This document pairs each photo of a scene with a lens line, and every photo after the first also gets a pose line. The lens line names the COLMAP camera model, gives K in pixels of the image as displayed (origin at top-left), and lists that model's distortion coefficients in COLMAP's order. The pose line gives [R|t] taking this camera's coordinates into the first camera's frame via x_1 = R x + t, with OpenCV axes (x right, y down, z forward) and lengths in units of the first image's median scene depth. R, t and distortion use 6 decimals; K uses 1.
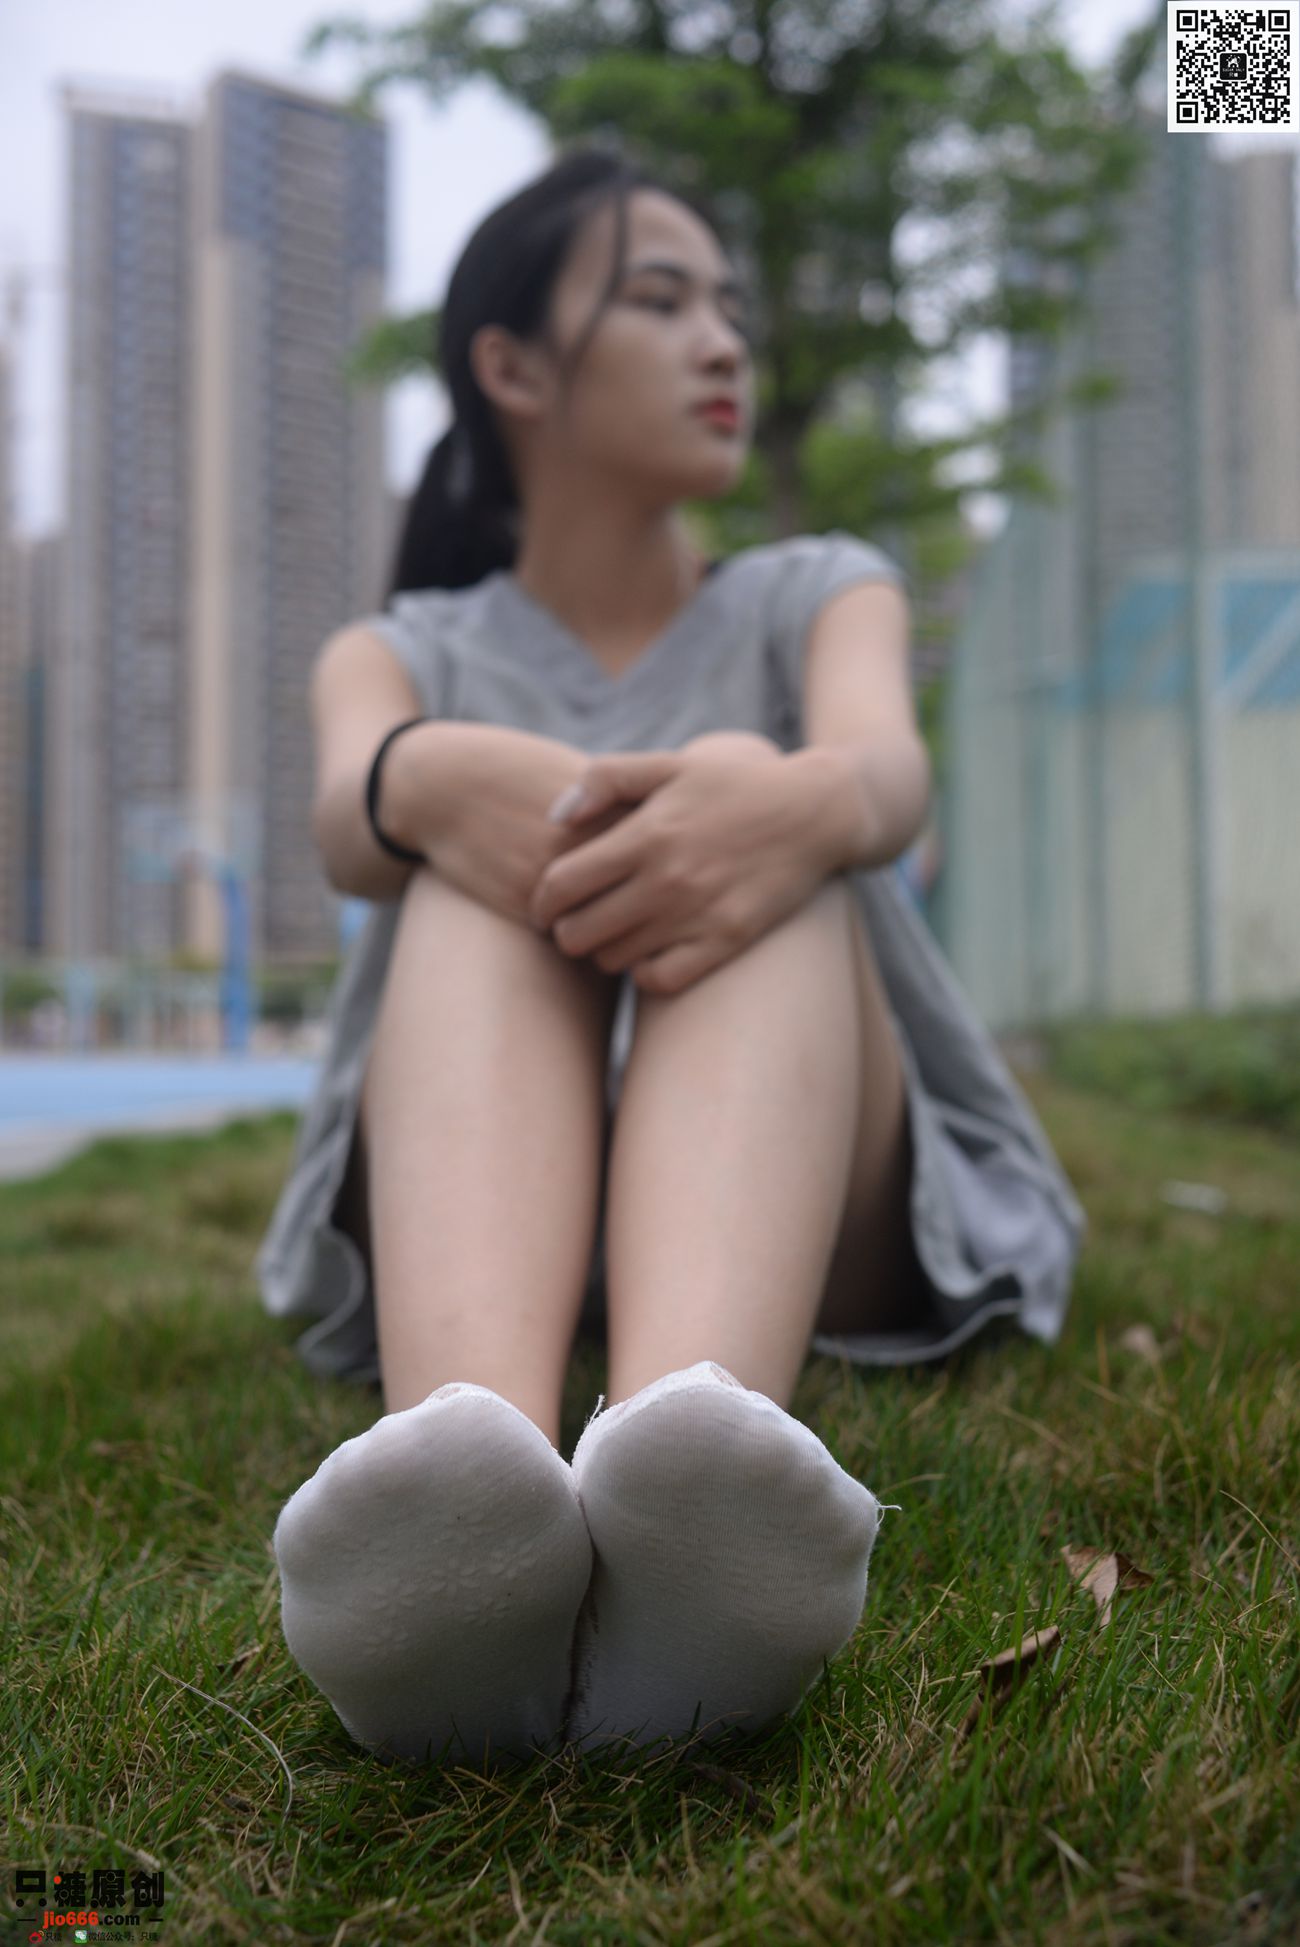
lens RADIAL K [[2024.1, 0, 637.8], [0, 2024.1, 975.8], [0, 0, 1]] dist [0.002527, 0.002284]
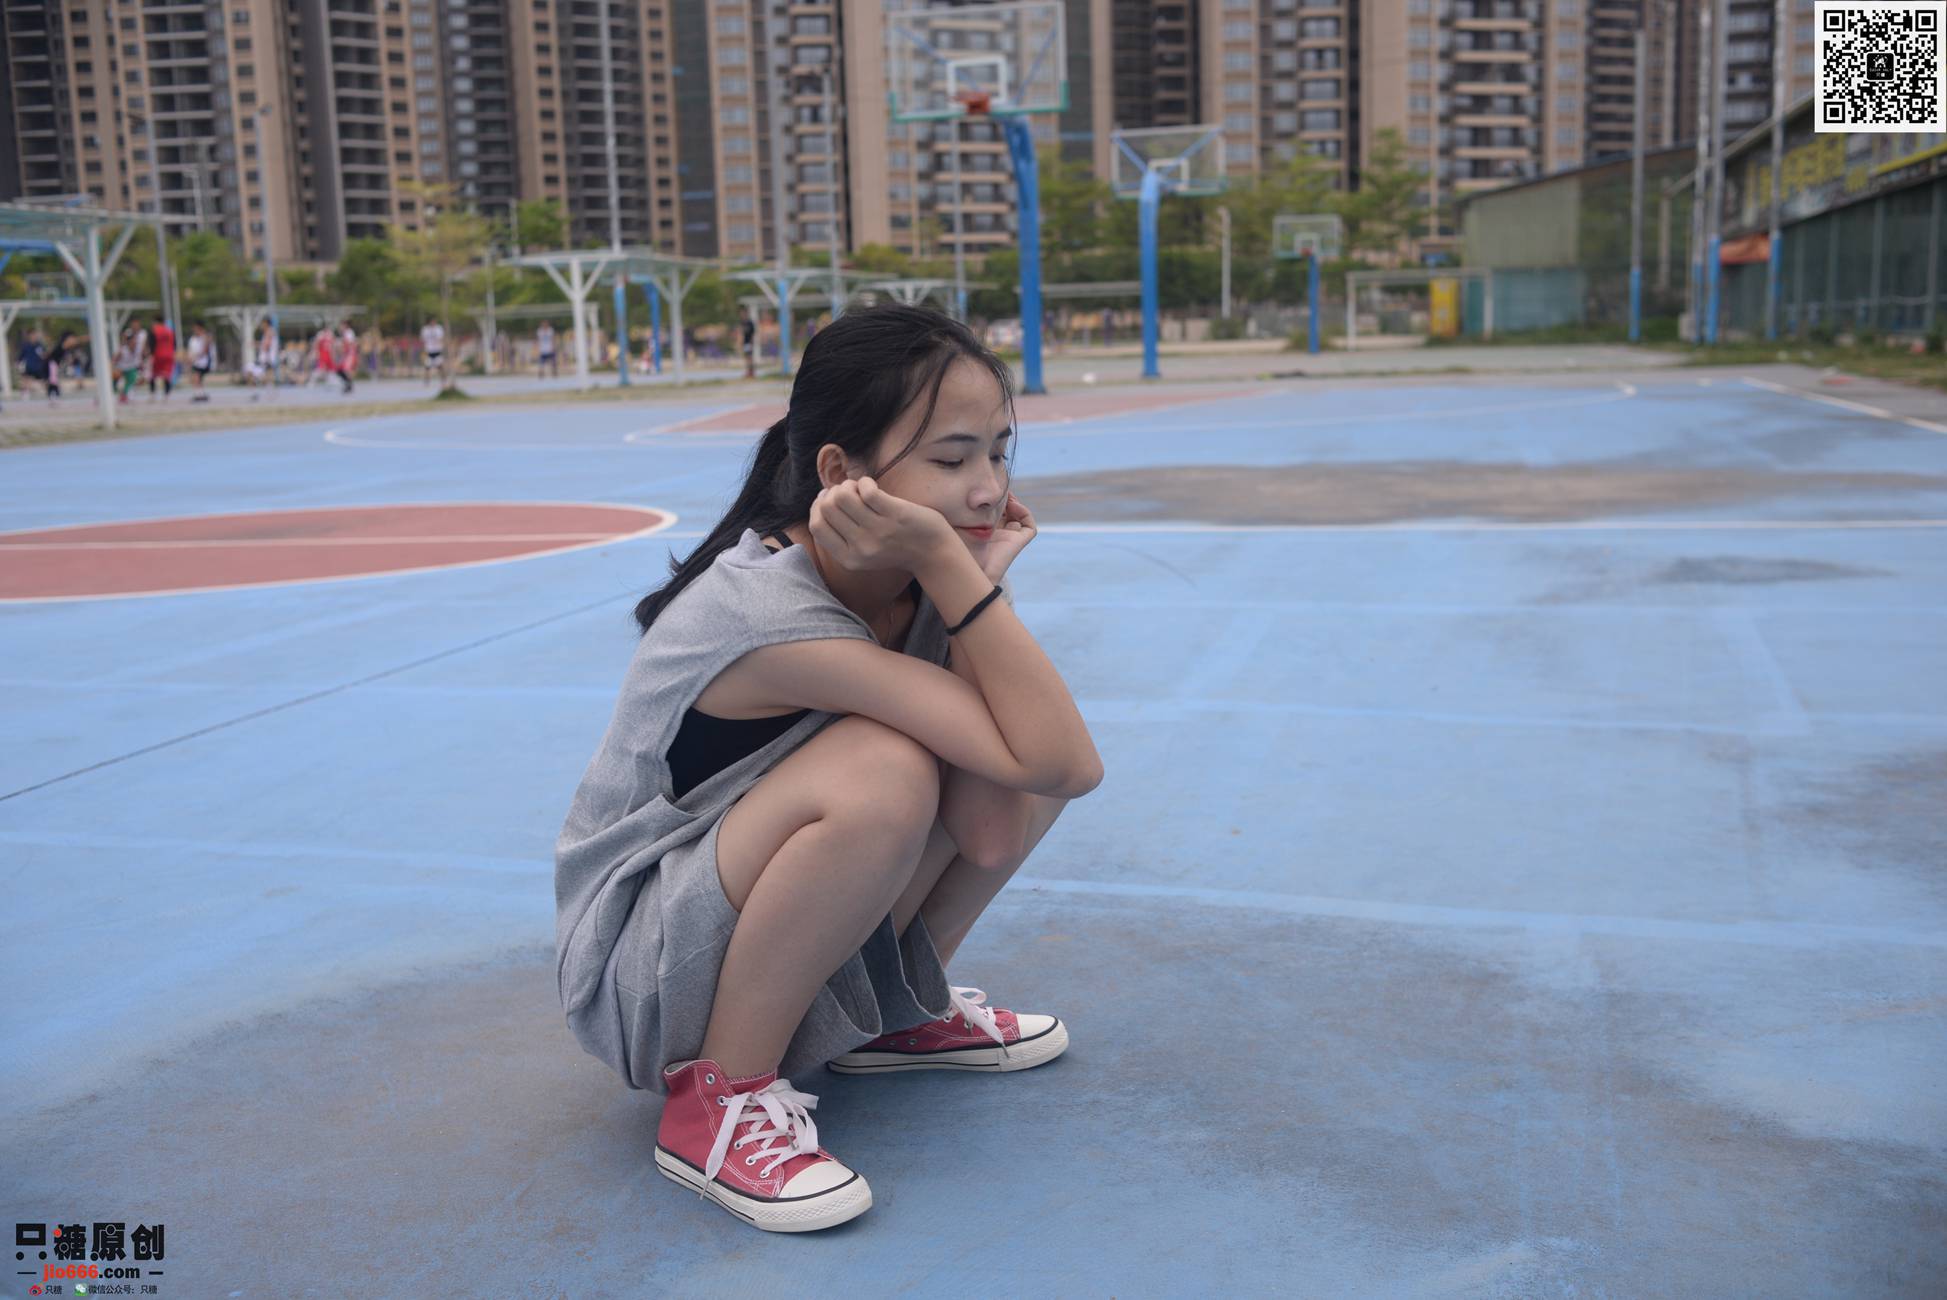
lens RADIAL K [[1953.8, 0, 971.3], [0, 1953.8, 649.4], [0, 0, 1]] dist [0.001097, 0.002071]
pose [[0.987842, -0.003202, -0.155429, -2.407172], [0.033586, 0.980572, 0.193261, -0.129384], [0.151791, -0.196132, 0.968758, 6.854595]]
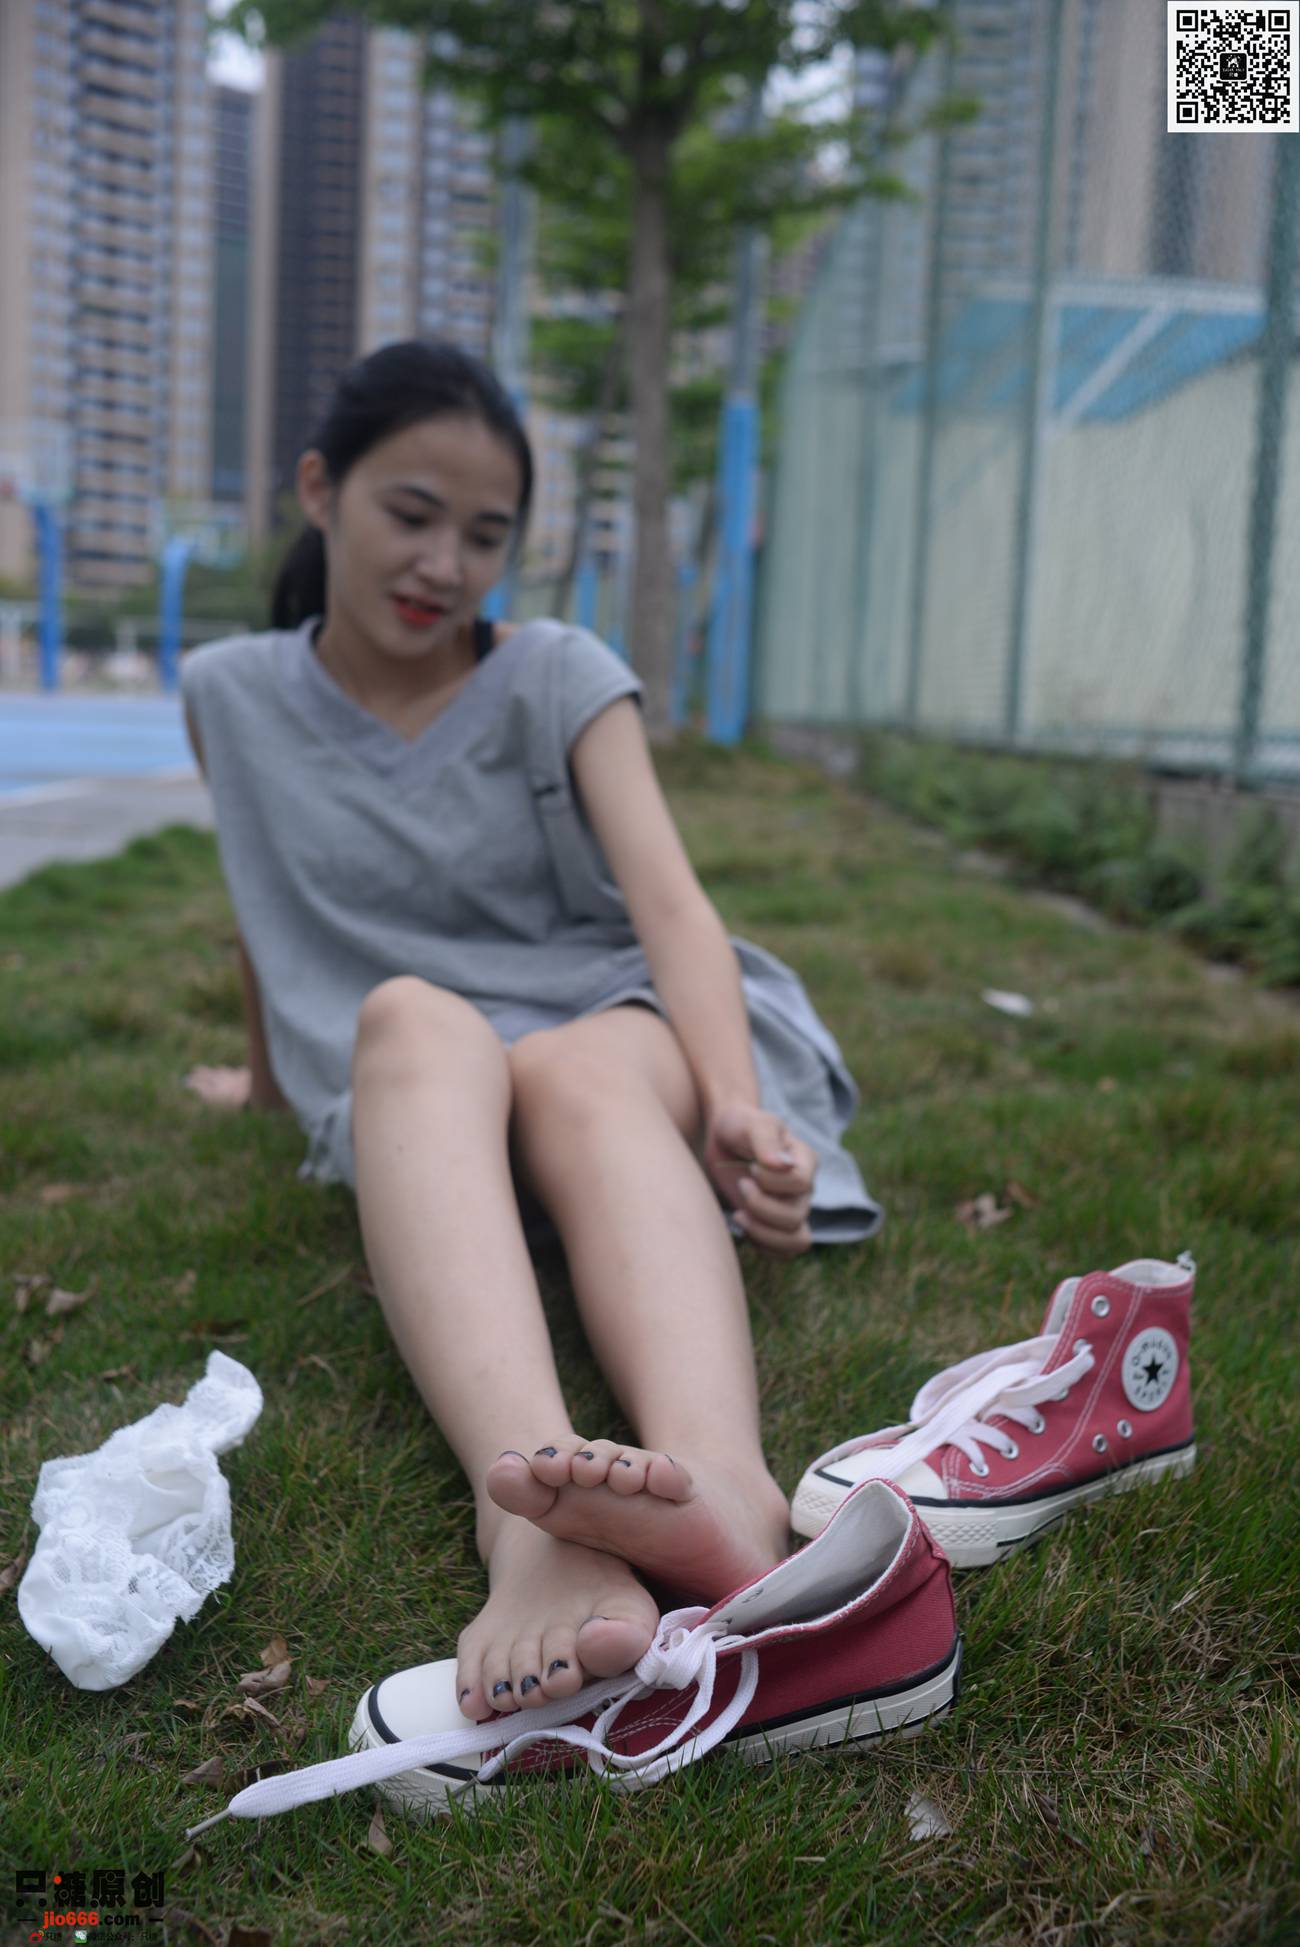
lens RADIAL K [[1987.4, 0, 656.5], [0, 1987.4, 1004.8], [0, 0, 1]] dist [-0.007466, -0.018359]
pose [[0.993030, 0.039925, 0.110891, -0.127970], [-0.060076, 0.980936, 0.184813, -0.183812], [-0.101399, -0.190187, 0.976497, -0.282639]]
